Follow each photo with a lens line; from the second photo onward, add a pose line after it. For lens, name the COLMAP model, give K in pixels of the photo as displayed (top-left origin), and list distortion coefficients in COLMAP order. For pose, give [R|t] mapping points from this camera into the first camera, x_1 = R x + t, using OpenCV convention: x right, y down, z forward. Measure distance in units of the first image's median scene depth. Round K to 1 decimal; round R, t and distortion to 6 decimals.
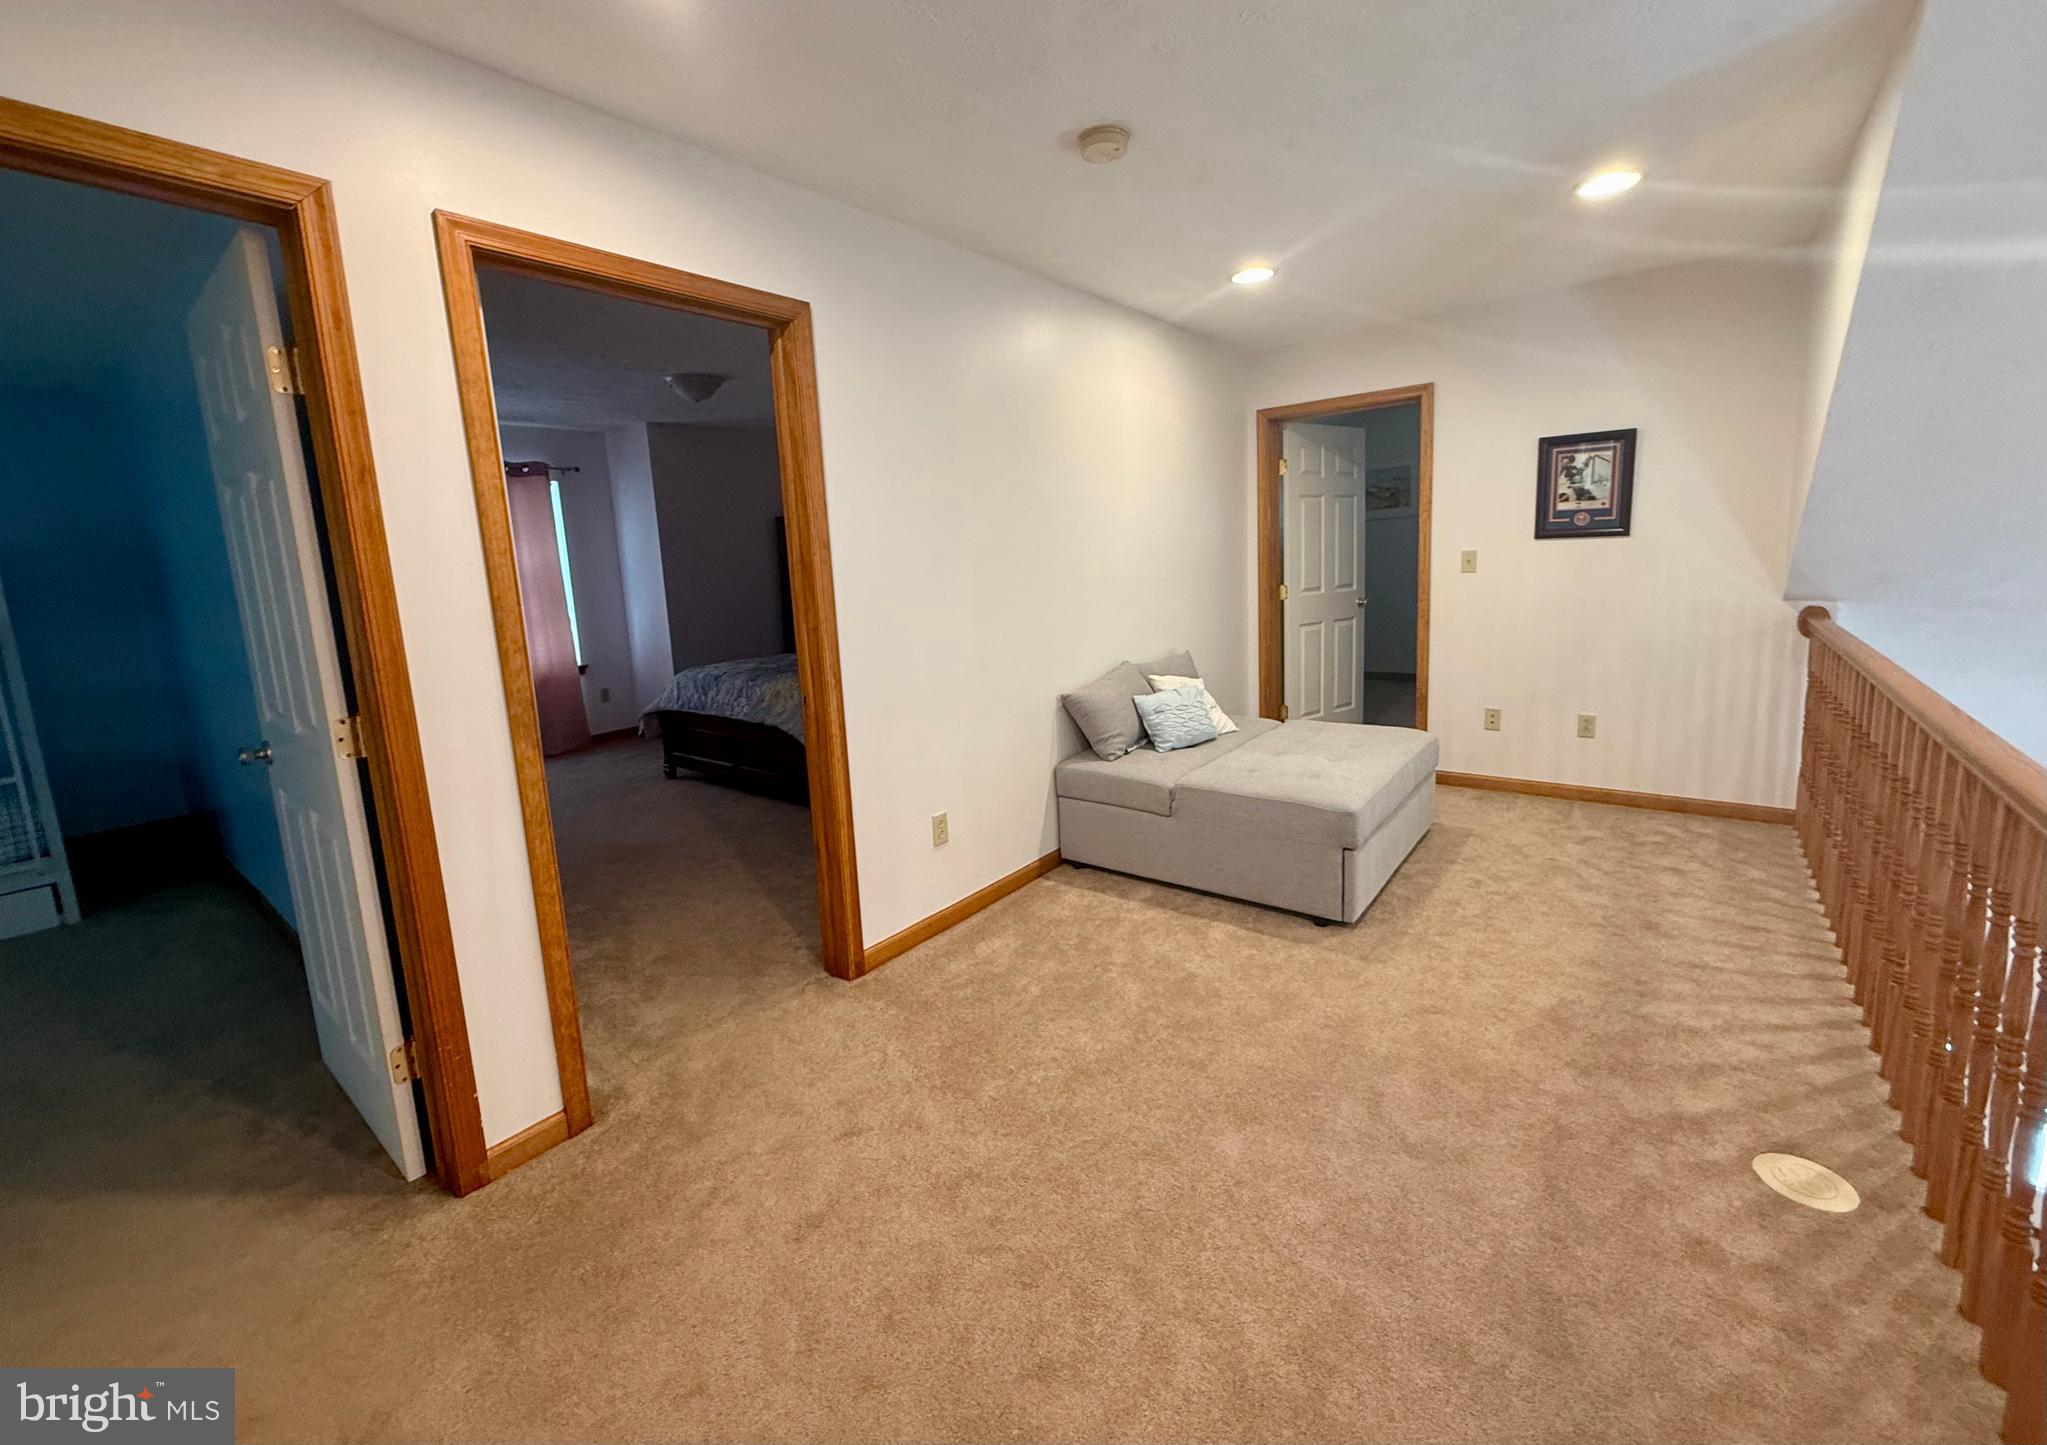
lens RADIAL K [[829.3, 0, 1009.6], [0, 829.3, 680.1], [0, 0, 1]] dist [0.000806, 0.000338]
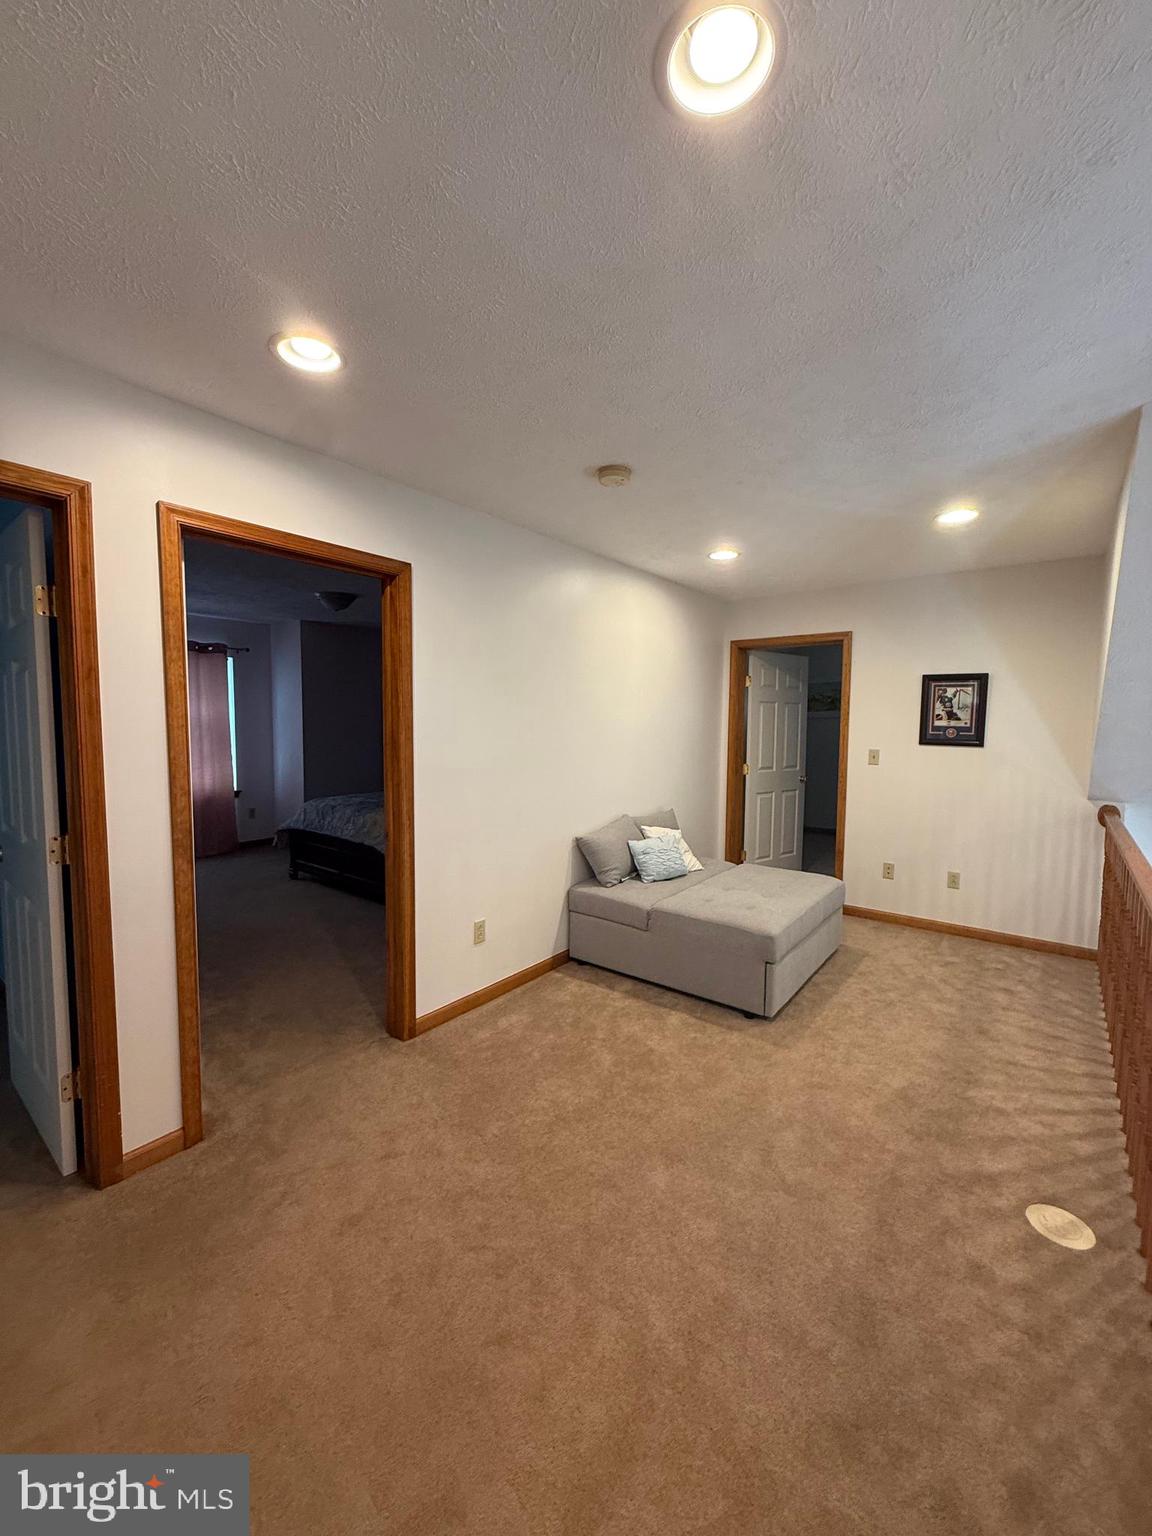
lens RADIAL K [[619.9, 0, 572.4], [0, 619.9, 763.3], [0, 0, 1]] dist [0.000897, -0.000170]
pose [[0.998244, 0.058306, 0.010502, 0.061305], [-0.057323, 0.995352, -0.077388, -0.040878], [-0.014965, 0.076650, 0.996946, -0.081315]]
